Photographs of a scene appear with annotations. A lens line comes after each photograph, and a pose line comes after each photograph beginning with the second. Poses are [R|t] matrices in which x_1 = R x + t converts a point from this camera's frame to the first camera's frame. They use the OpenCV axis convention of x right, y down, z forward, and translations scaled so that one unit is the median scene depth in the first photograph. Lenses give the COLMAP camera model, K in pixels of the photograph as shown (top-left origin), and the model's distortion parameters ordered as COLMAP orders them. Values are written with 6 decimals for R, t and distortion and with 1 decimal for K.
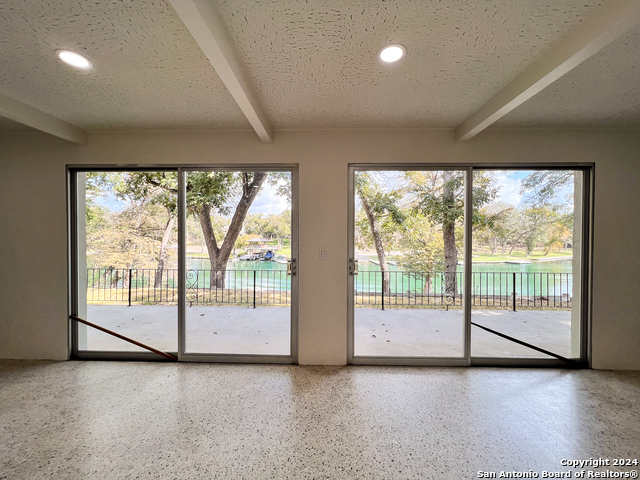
lens RADIAL K [[256.6, 0, 320.0], [0, 256.6, 240.0], [0, 0, 1]] dist [-0.001091, -0.000058]
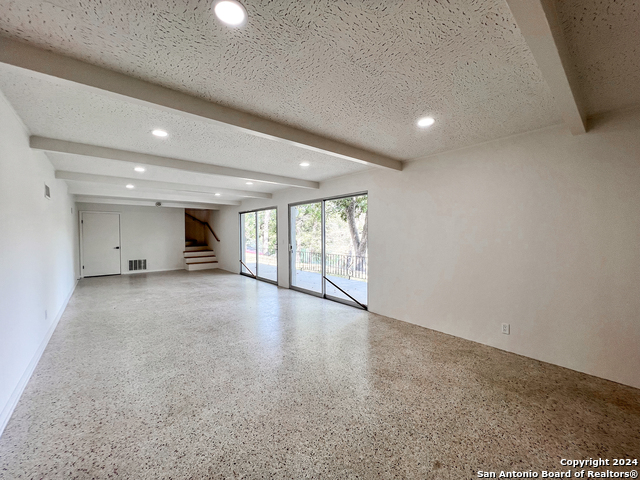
lens RADIAL K [[256.6, 0, 320.0], [0, 256.6, 240.0], [0, 0, 1]] dist [-0.001091, -0.000058]
pose [[0.675343, 0.011159, -0.737420, 2.043231], [0.009908, 0.999658, 0.024201, -0.021324], [0.737437, -0.023650, 0.675001, -0.388299]]
